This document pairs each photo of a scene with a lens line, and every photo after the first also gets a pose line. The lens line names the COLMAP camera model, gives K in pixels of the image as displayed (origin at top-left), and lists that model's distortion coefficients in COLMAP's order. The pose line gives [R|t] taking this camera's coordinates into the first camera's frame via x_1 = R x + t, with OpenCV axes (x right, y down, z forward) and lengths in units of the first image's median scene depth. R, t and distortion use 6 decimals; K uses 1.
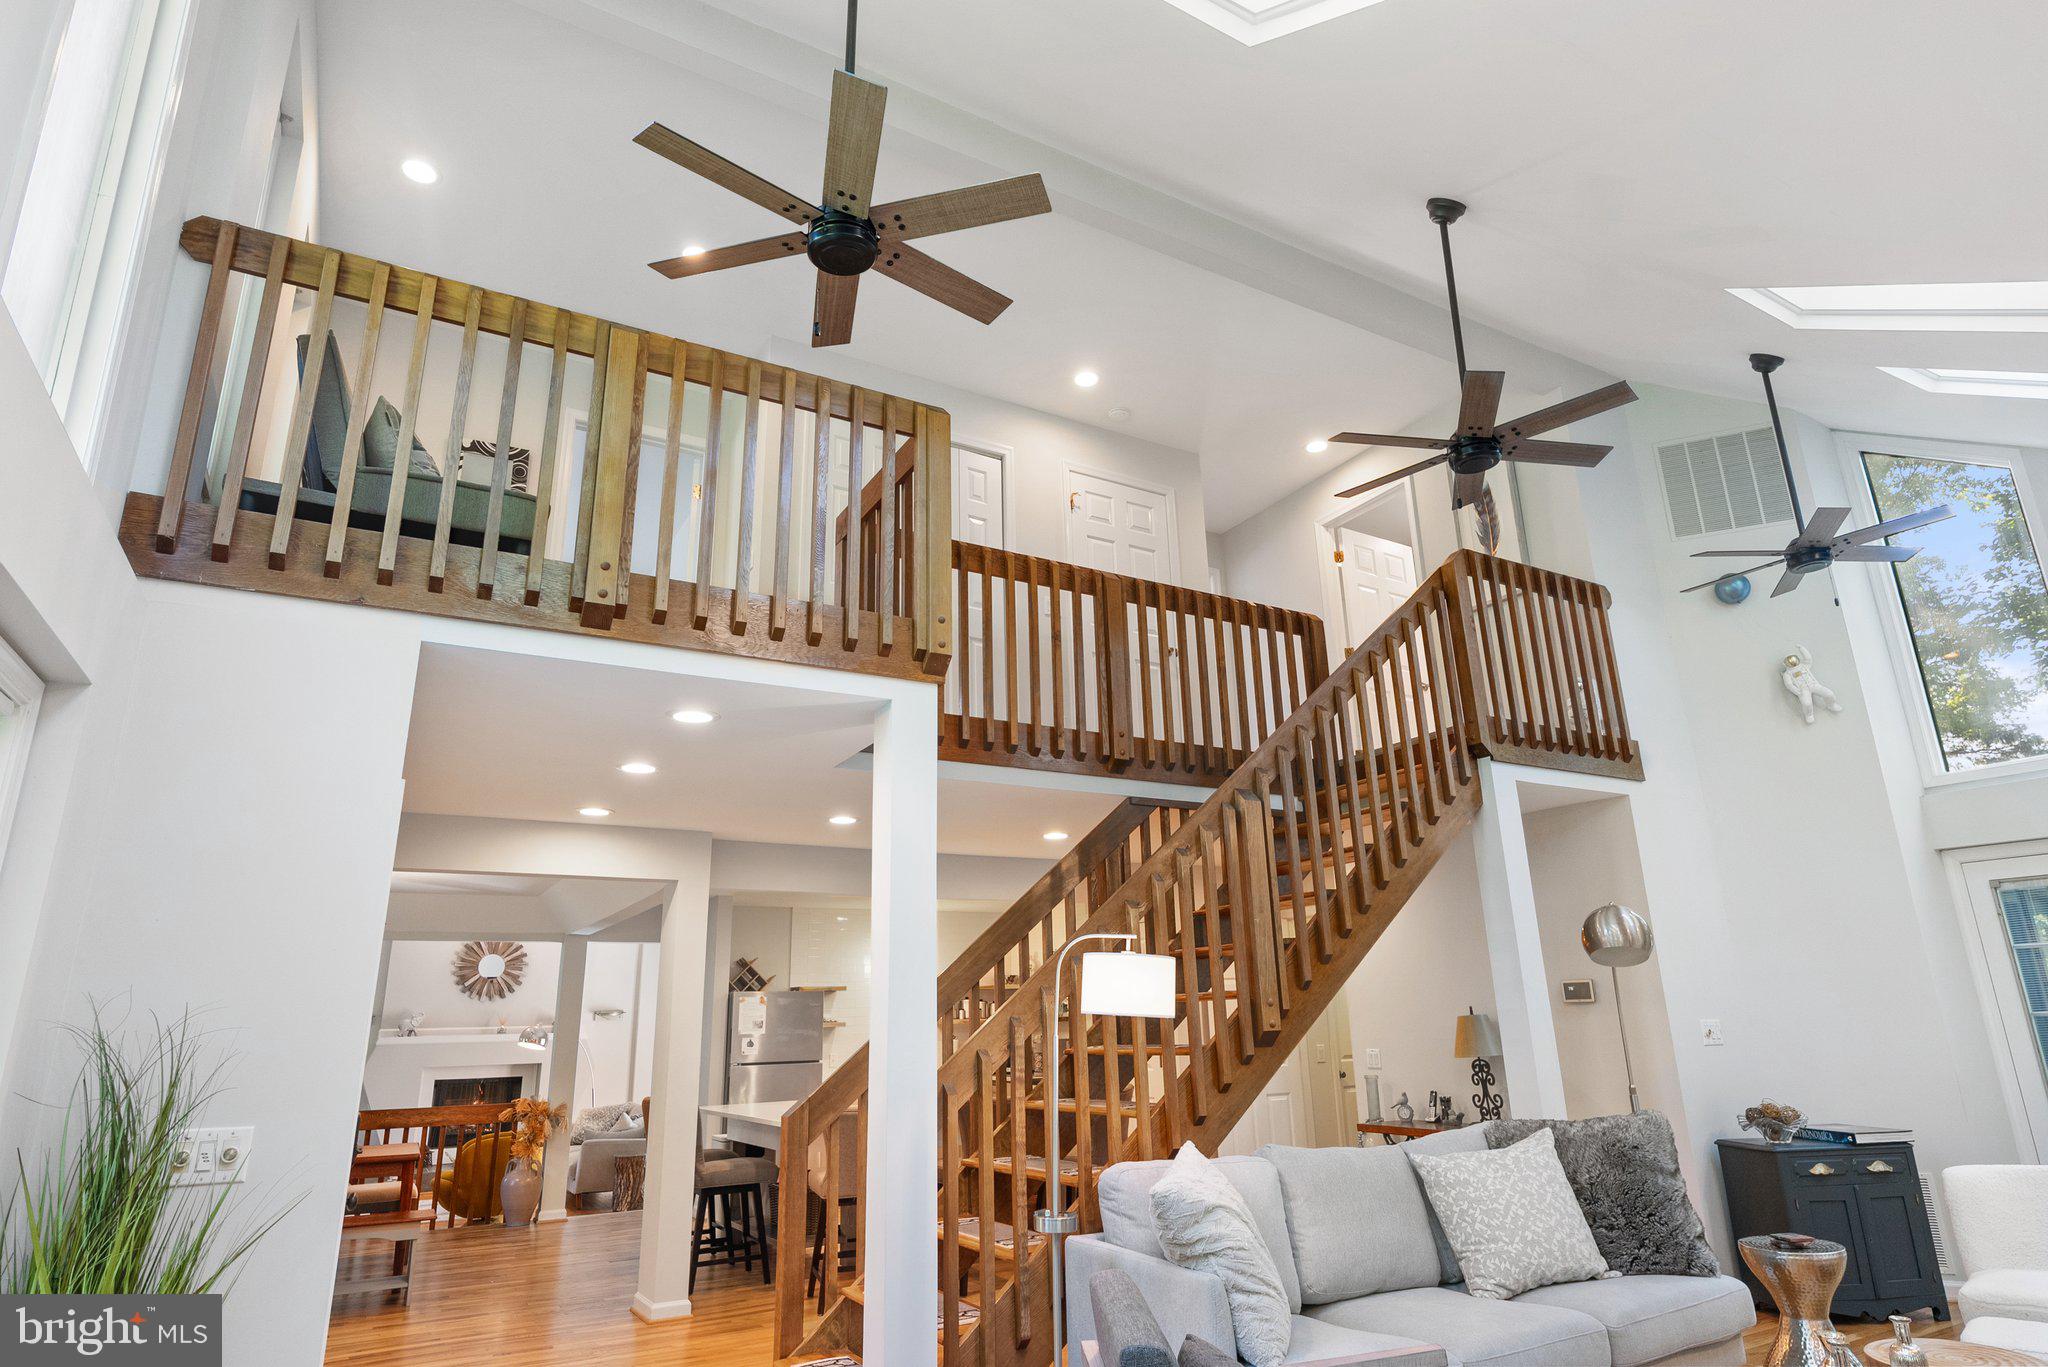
lens RADIAL K [[1129.3, 0, 1024.0], [0, 1129.3, 683.5], [0, 0, 1]] dist [-0.011672, 0.008359]
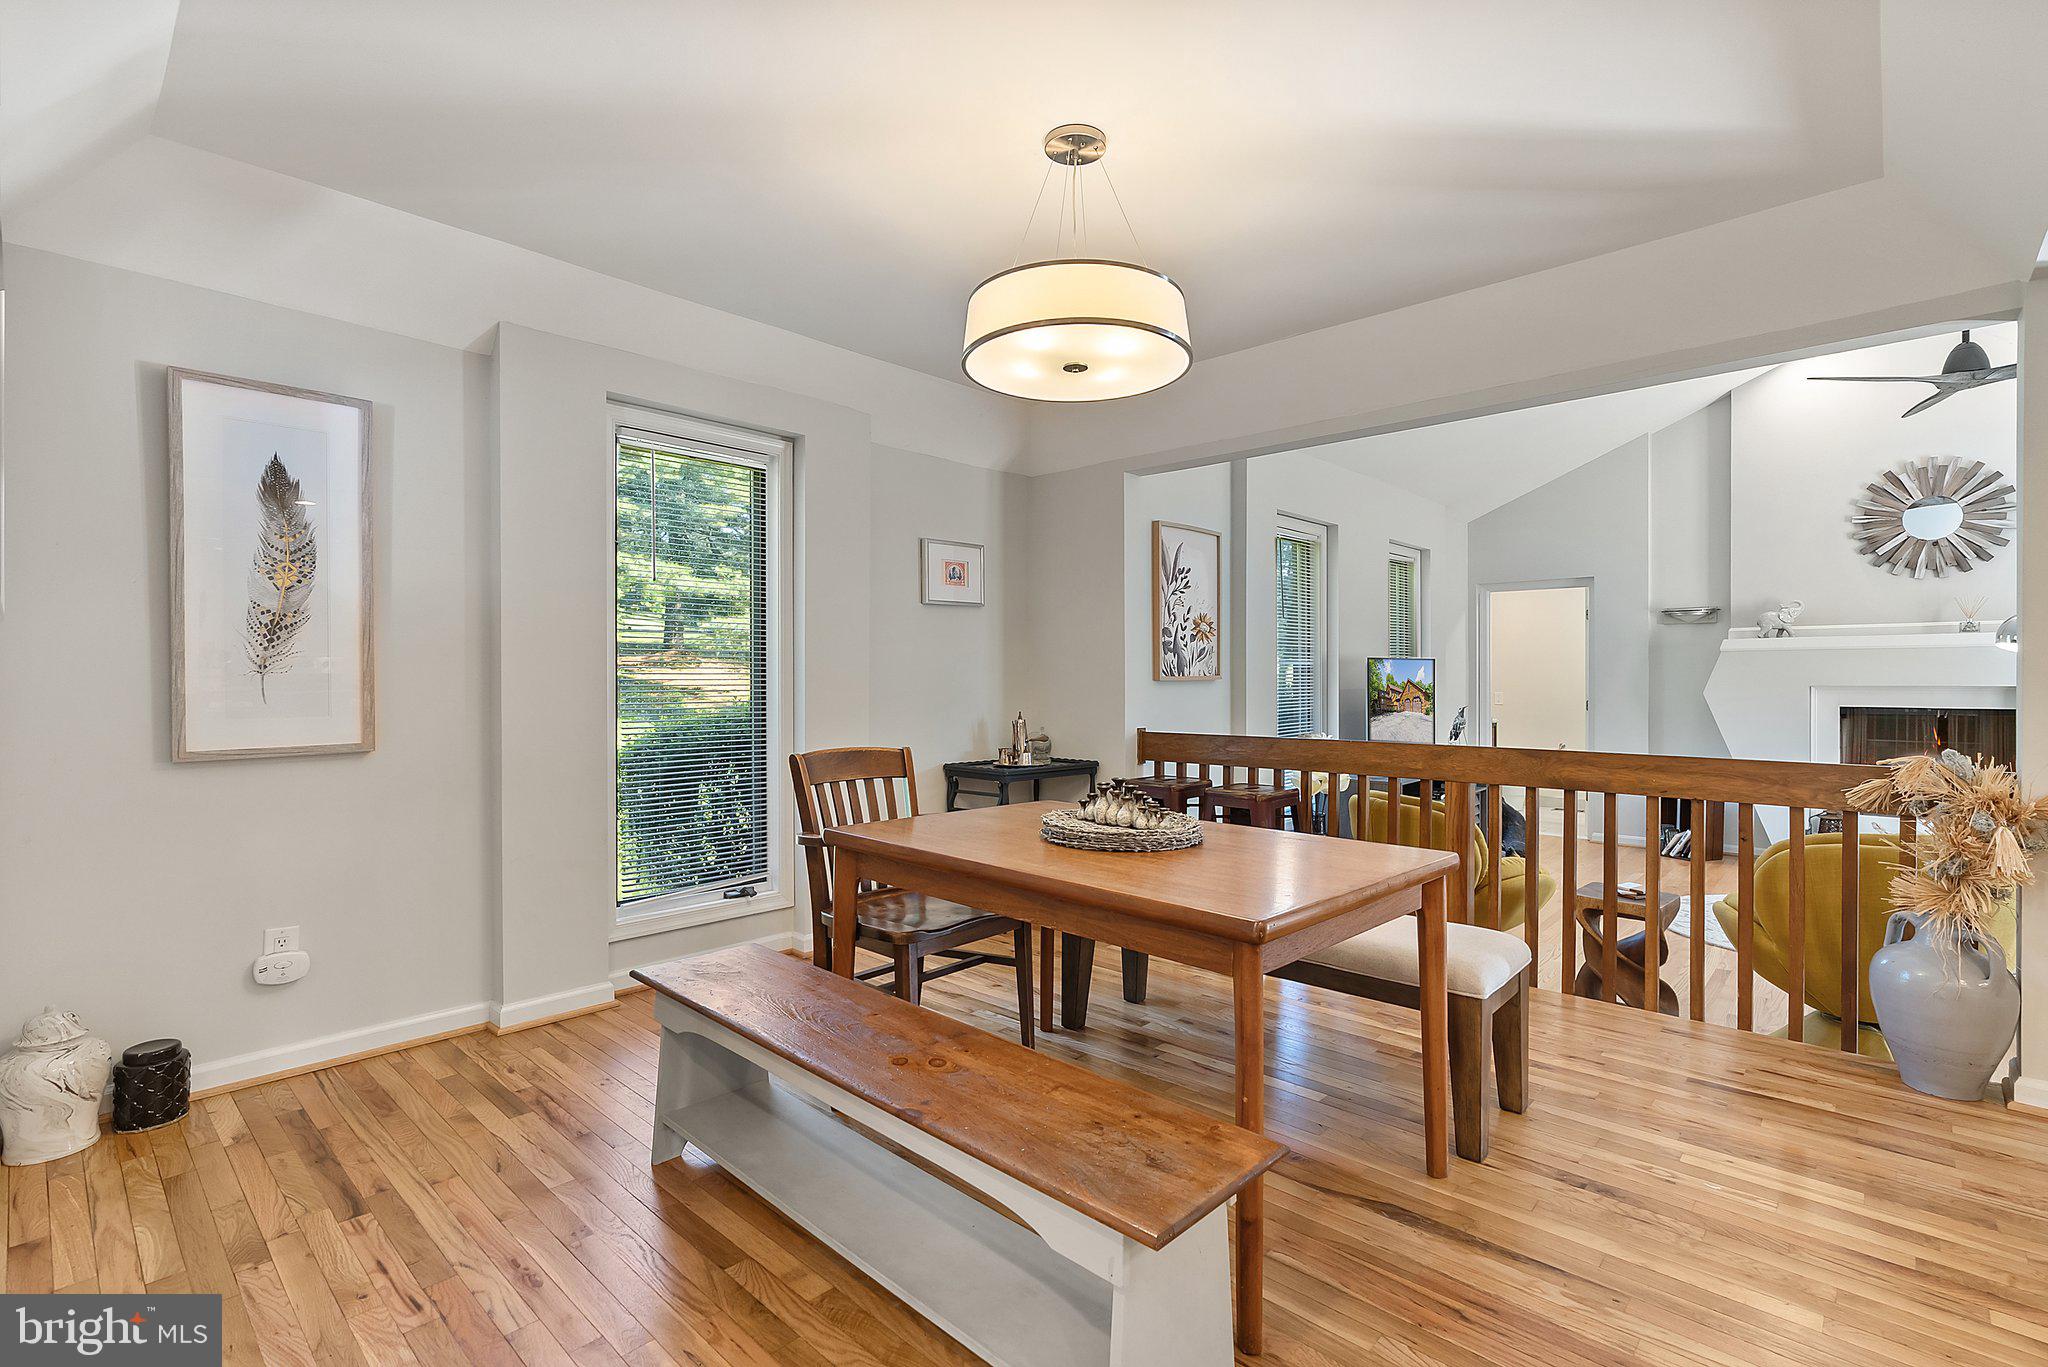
lens RADIAL K [[934.7, 0, 1031.7], [0, 934.7, 682.3], [0, 0, 1]] dist [-0.001990, -0.000071]
pose [[0.295770, 0.027856, -0.954853, -0.164083], [0.269604, 0.956504, 0.111415, 0.159989], [0.916424, -0.290386, 0.275395, 0.447707]]
